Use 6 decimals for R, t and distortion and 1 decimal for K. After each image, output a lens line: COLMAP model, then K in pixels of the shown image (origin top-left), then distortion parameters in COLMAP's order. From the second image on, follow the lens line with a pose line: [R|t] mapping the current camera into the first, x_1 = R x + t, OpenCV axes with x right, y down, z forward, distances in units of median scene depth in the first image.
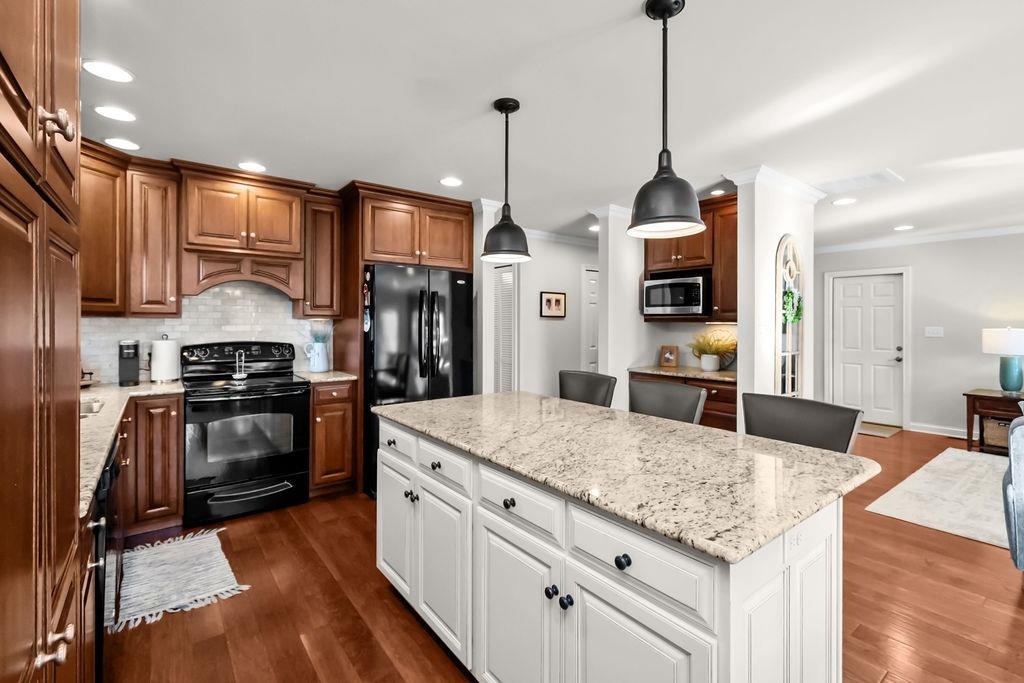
lens RADIAL K [[460.8, 0, 513.4], [0, 460.8, 323.0], [0, 0, 1]] dist [0.001903, 0.000195]
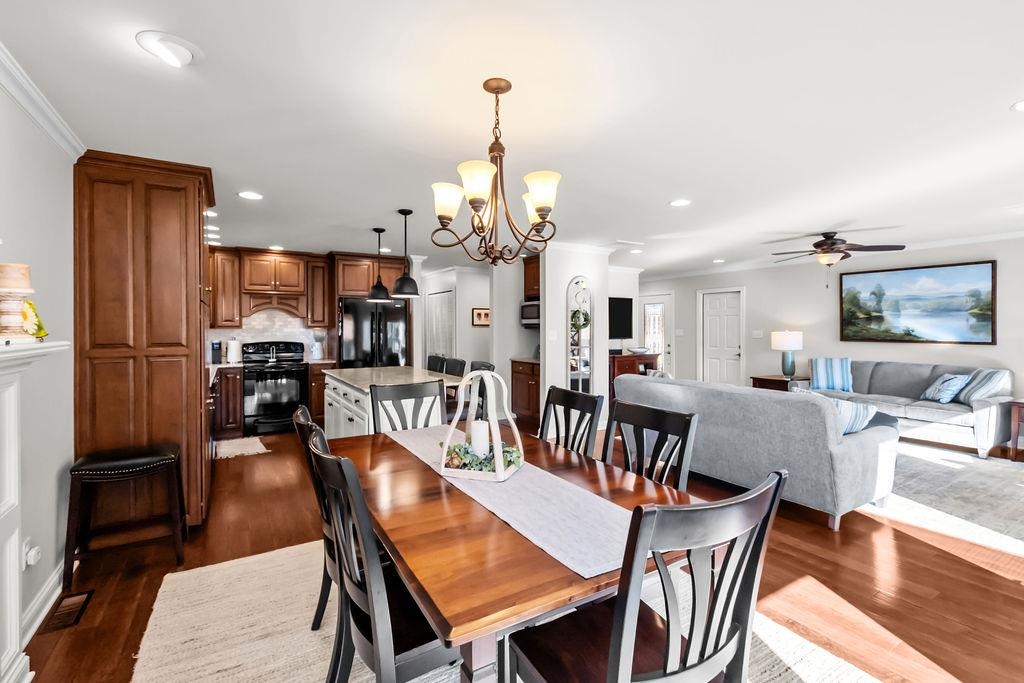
lens RADIAL K [[463.8, 0, 516.5], [0, 463.8, 331.0], [0, 0, 1]] dist [0.000597, -0.000159]
pose [[0.994369, -0.006022, -0.105798, 0.548398], [0.006547, 0.999968, 0.004617, -0.002280], [0.105767, -0.005284, 0.994377, -0.705030]]
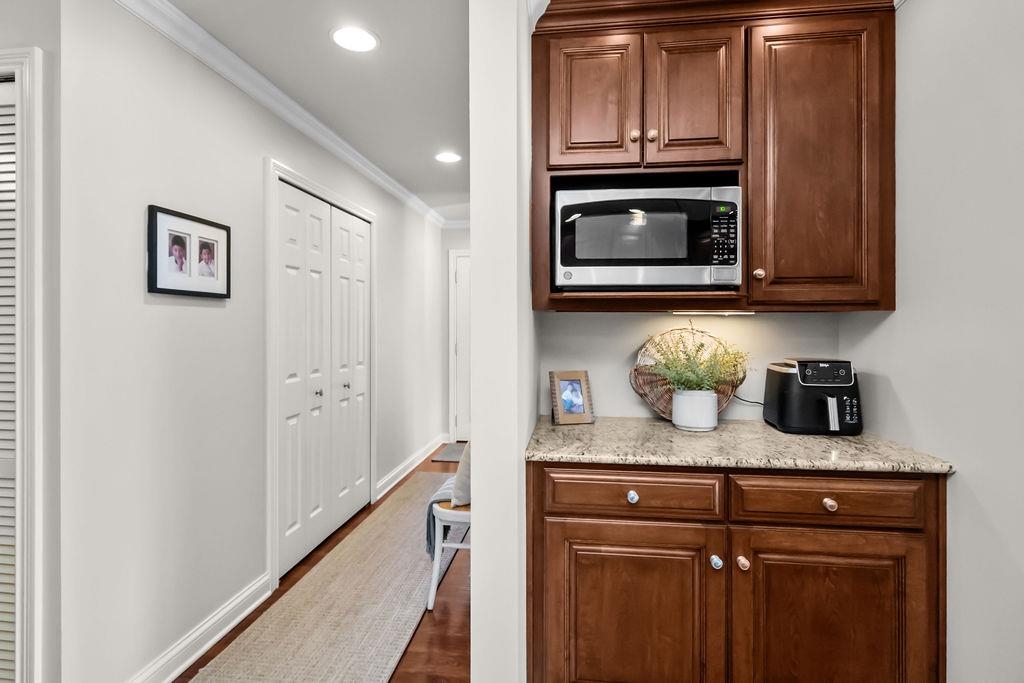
lens RADIAL K [[513.9, 0, 512.5], [0, 513.9, 323.5], [0, 0, 1]] dist [-0.000162, -0.000019]
pose [[0.699559, -0.003774, 0.714565, -0.019766], [0.003070, 0.999993, 0.002277, 0.010239], [-0.714569, 0.000601, 0.699565, 0.942410]]
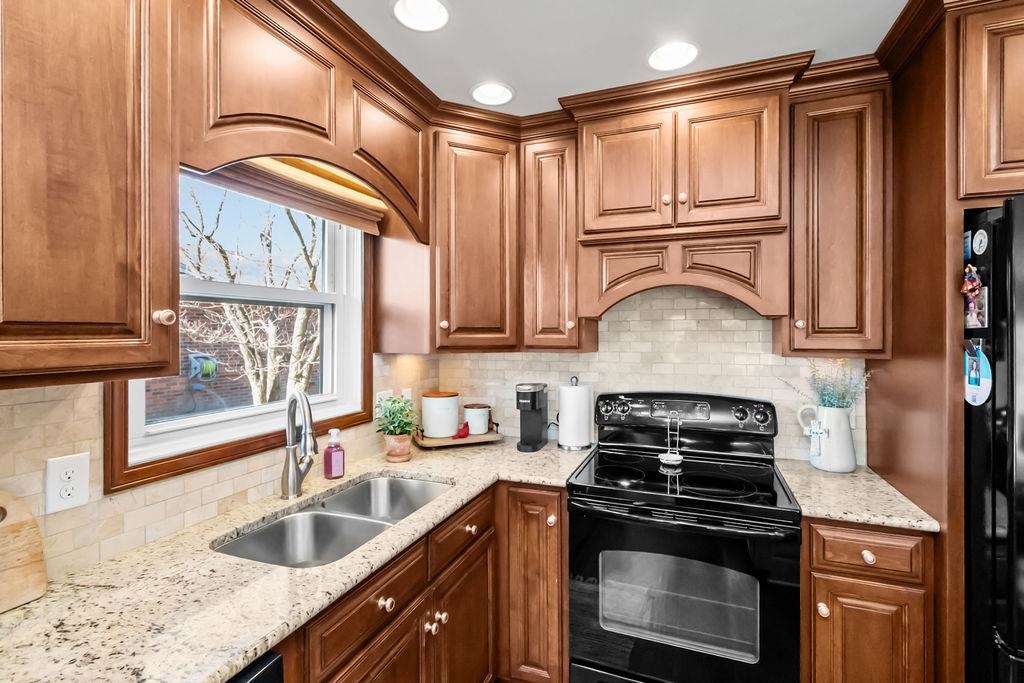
lens RADIAL K [[476.8, 0, 513.1], [0, 476.8, 331.5], [0, 0, 1]] dist [-0.003138, -0.000620]
pose [[0.525499, -0.007183, -0.850764, -0.201623], [0.002689, 0.999973, -0.006782, -0.034339], [0.850790, 0.001277, 0.525504, 0.530745]]
